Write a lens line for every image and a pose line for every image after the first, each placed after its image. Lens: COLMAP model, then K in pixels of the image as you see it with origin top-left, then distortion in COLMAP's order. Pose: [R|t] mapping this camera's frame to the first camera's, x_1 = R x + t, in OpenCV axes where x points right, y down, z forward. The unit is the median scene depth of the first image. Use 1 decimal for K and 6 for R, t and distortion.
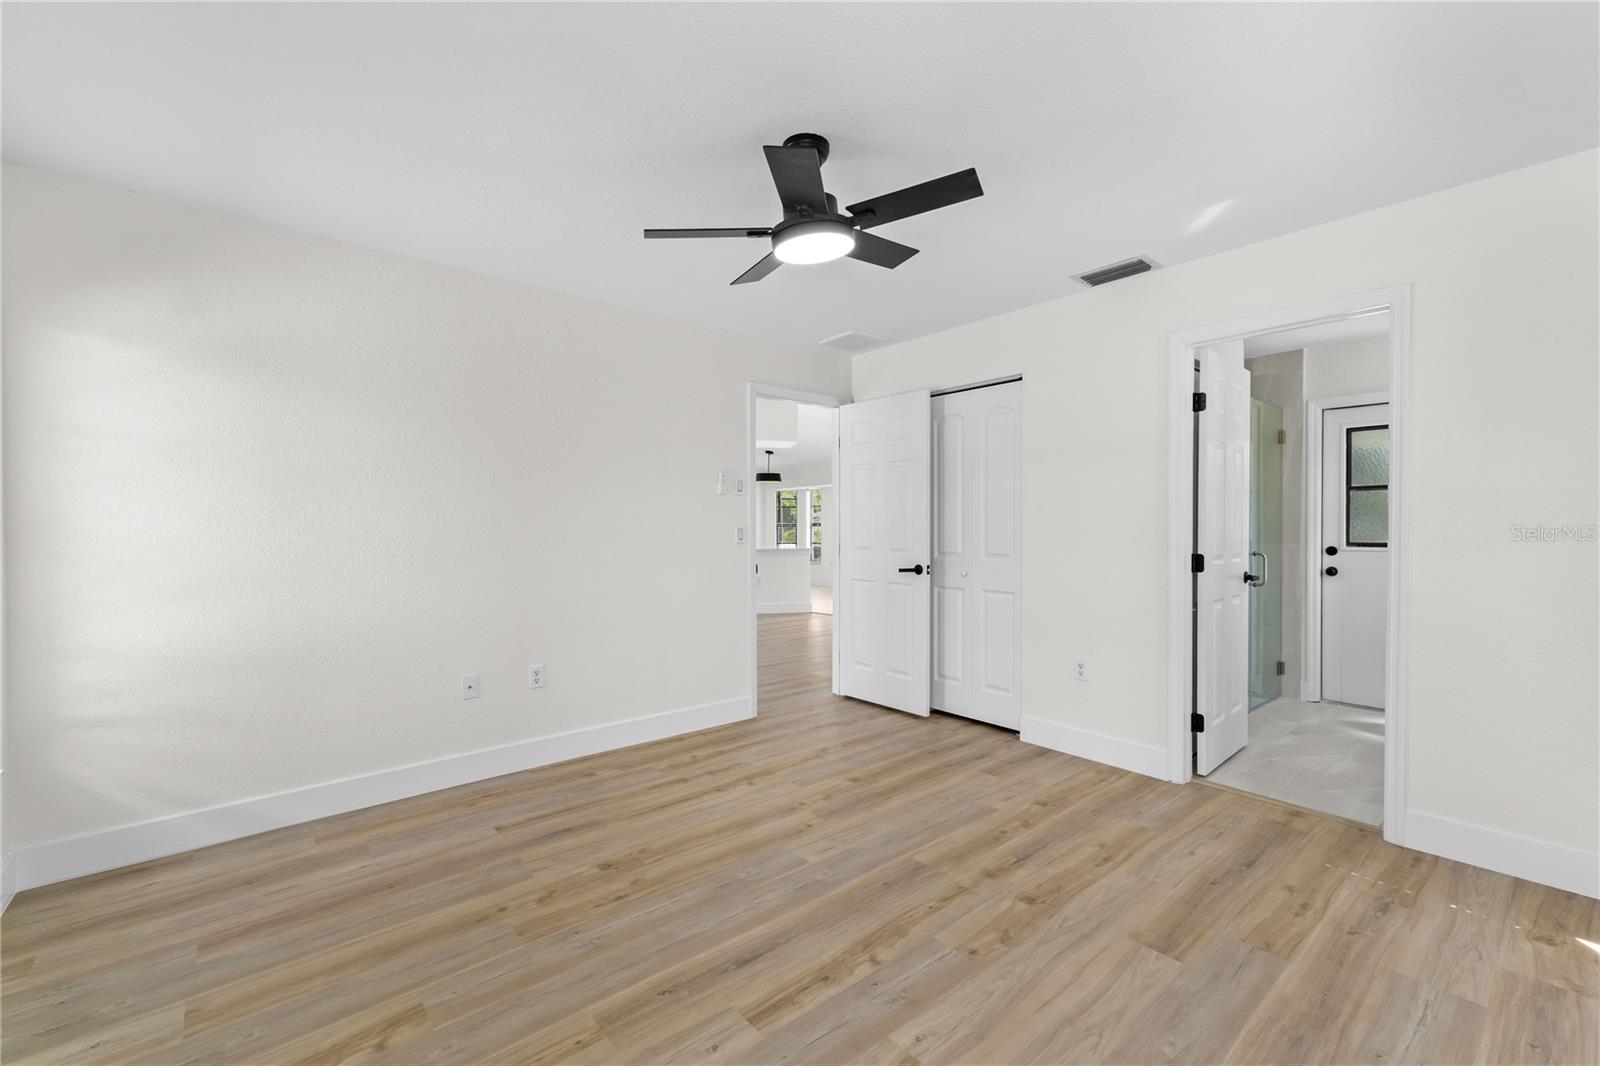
lens RADIAL K [[667.1, 0, 799.3], [0, 667.1, 534.2], [0, 0, 1]] dist [0.008858, -0.000793]
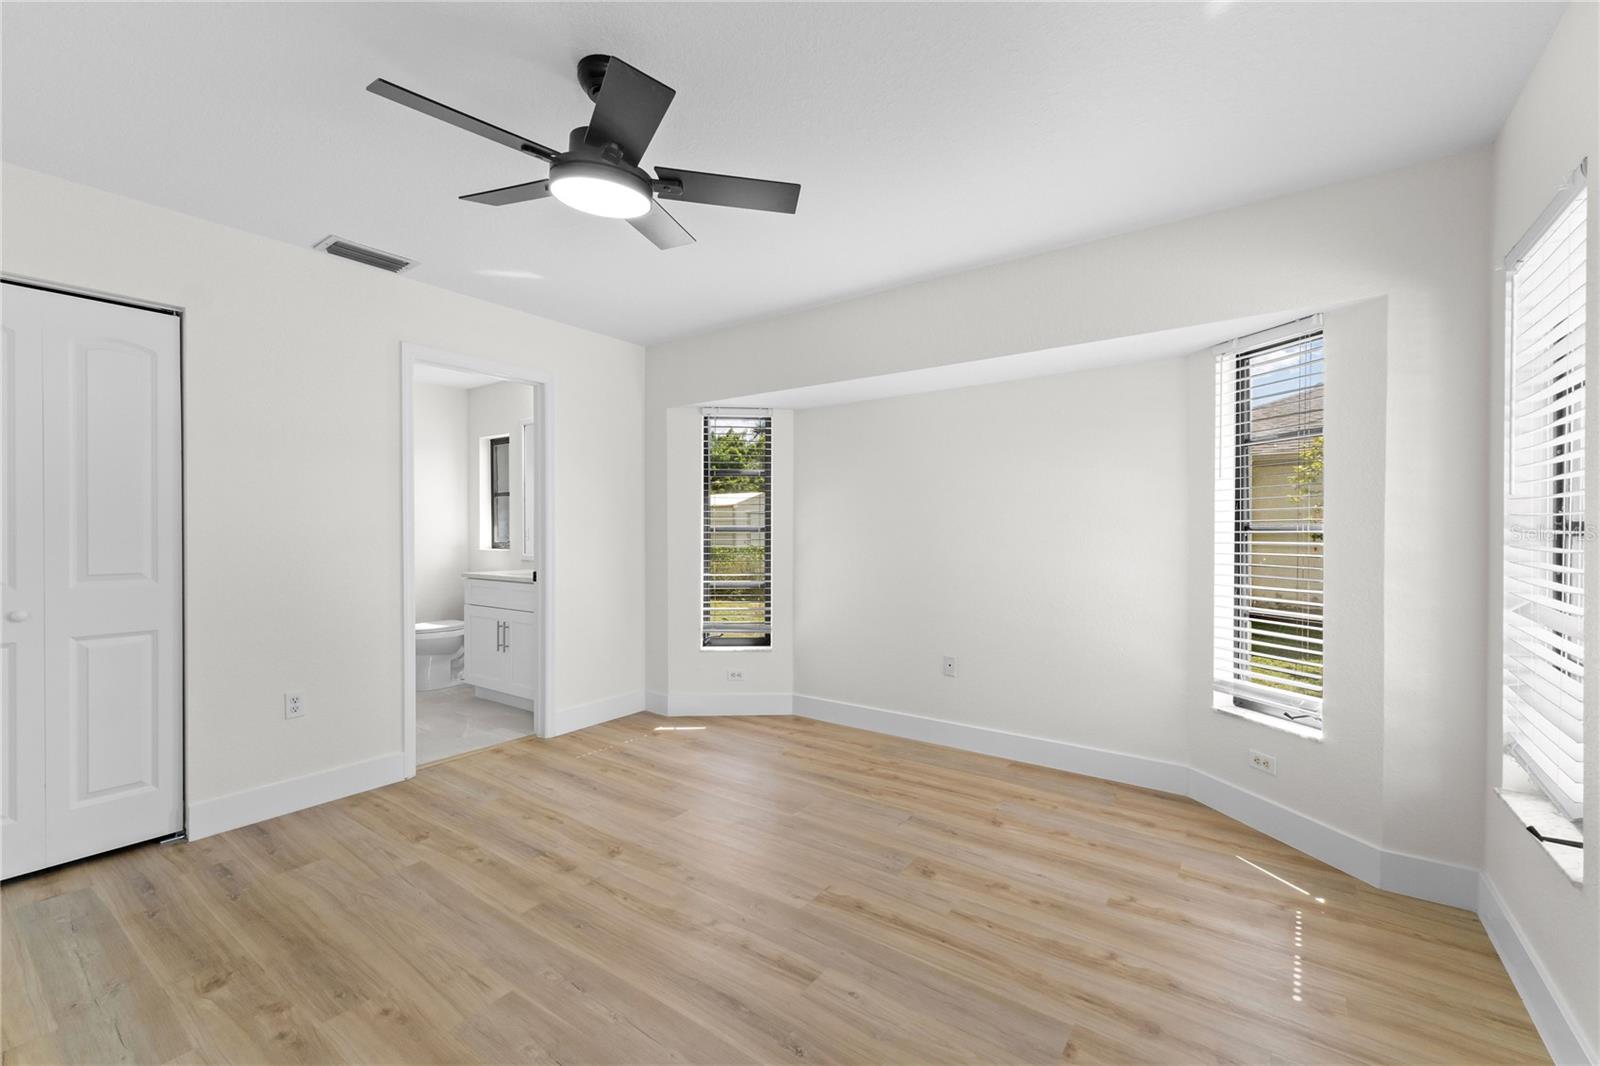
lens RADIAL K [[667.1, 0, 799.3], [0, 667.1, 534.2], [0, 0, 1]] dist [0.008858, -0.000793]
pose [[-0.245408, -0.006004, 0.969401, -0.732050], [0.012882, 0.999872, 0.009454, -0.007904], [-0.969334, 0.014808, -0.245299, 0.833311]]
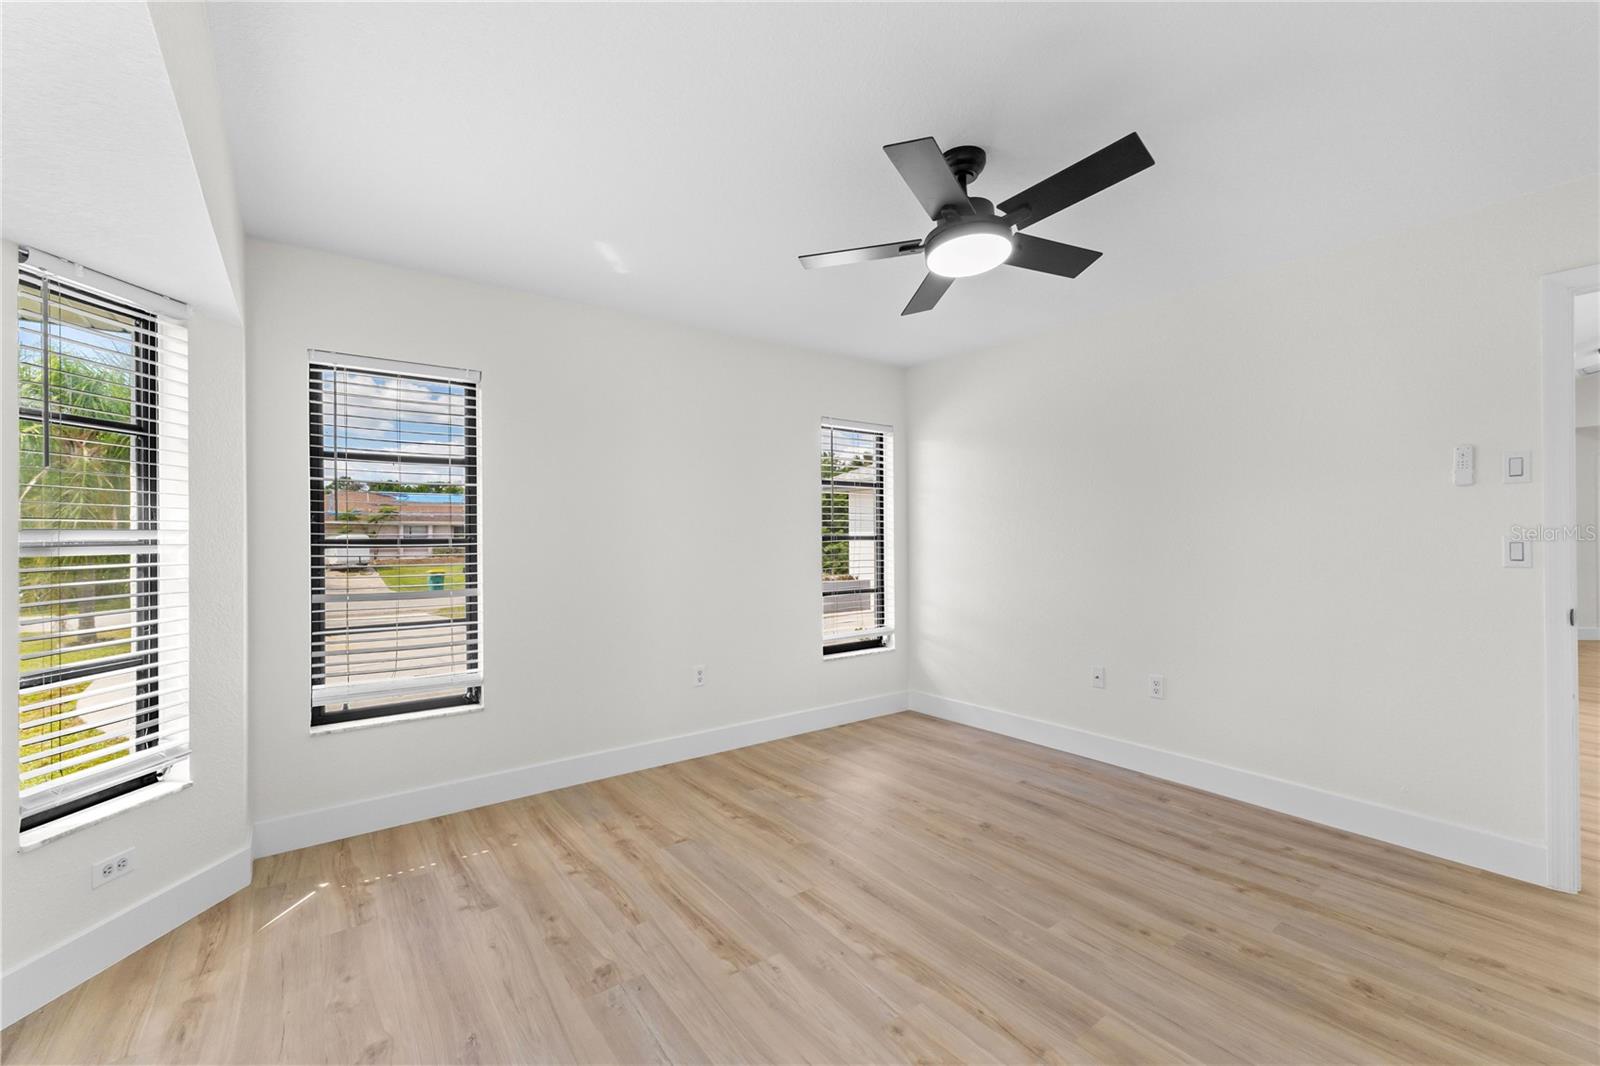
lens RADIAL K [[667.1, 0, 799.3], [0, 667.1, 534.2], [0, 0, 1]] dist [0.008858, -0.000793]
pose [[-0.061347, -0.001593, -0.998115, 0.865778], [-0.007271, 0.999973, -0.001149, -0.016076], [0.998090, 0.007186, -0.061357, 0.699170]]
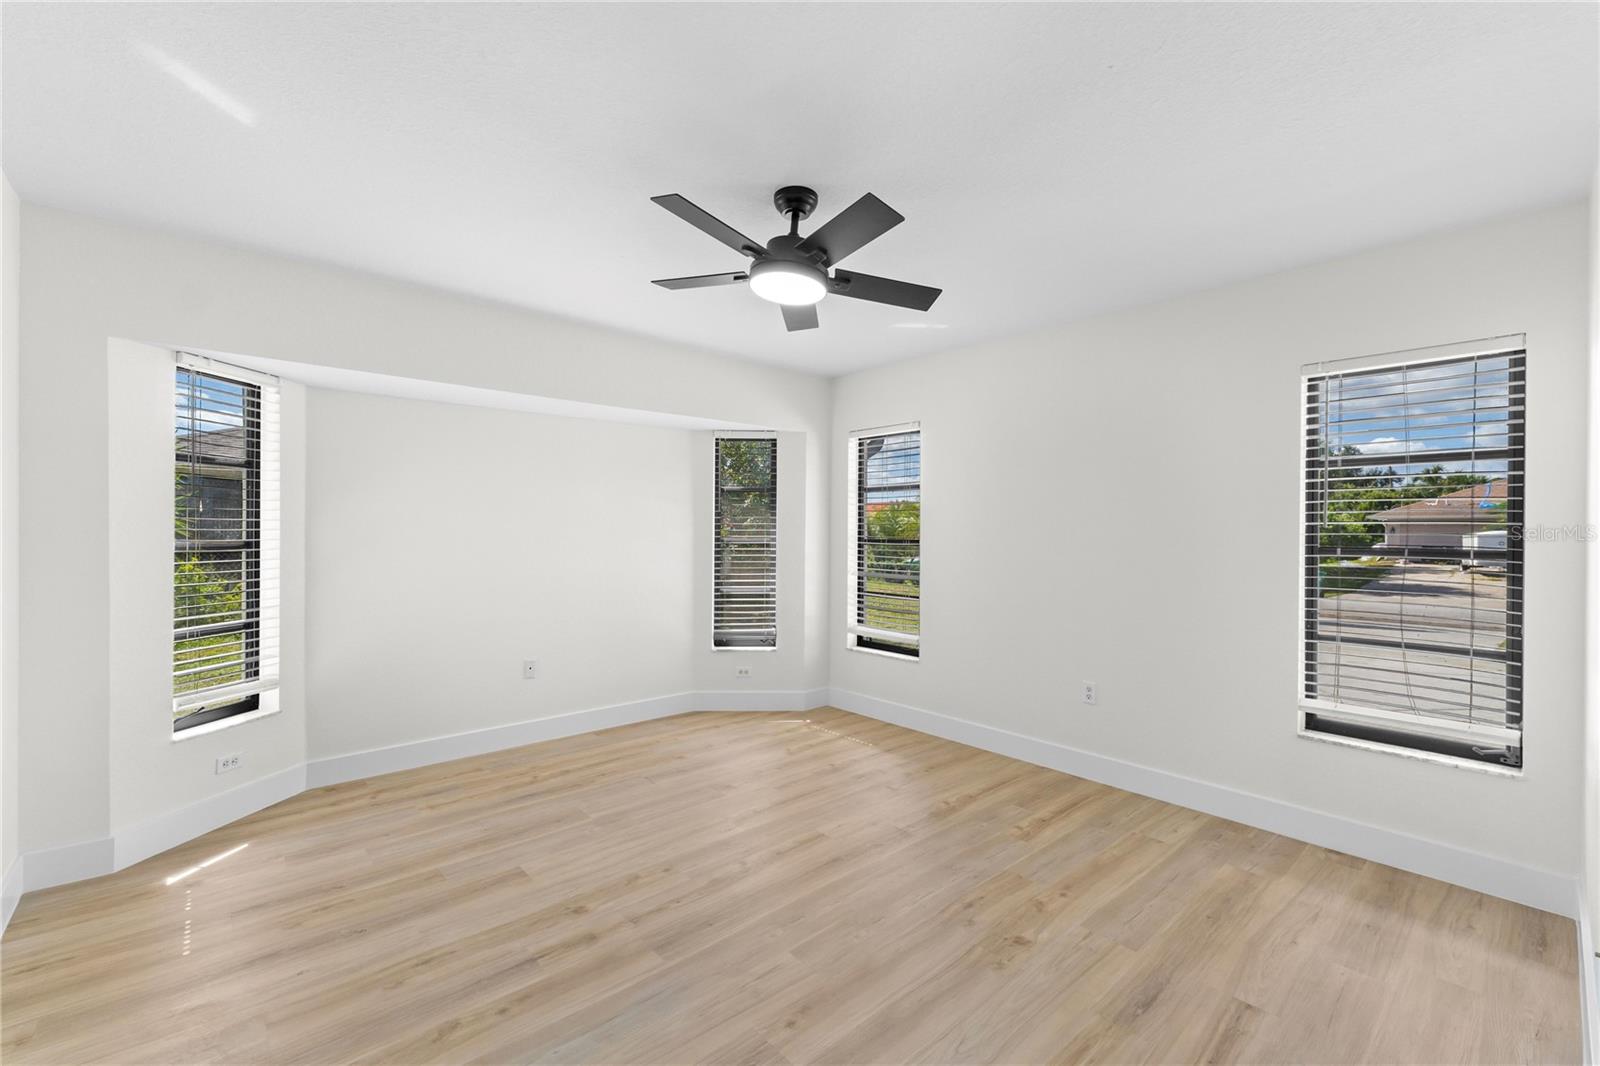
lens RADIAL K [[667.1, 0, 799.3], [0, 667.1, 534.2], [0, 0, 1]] dist [0.008858, -0.000793]
pose [[-0.999457, -0.004821, -0.032602, 0.032286], [-0.005412, 0.999822, 0.018066, -0.051945], [0.032509, 0.018233, -0.999305, 1.763300]]
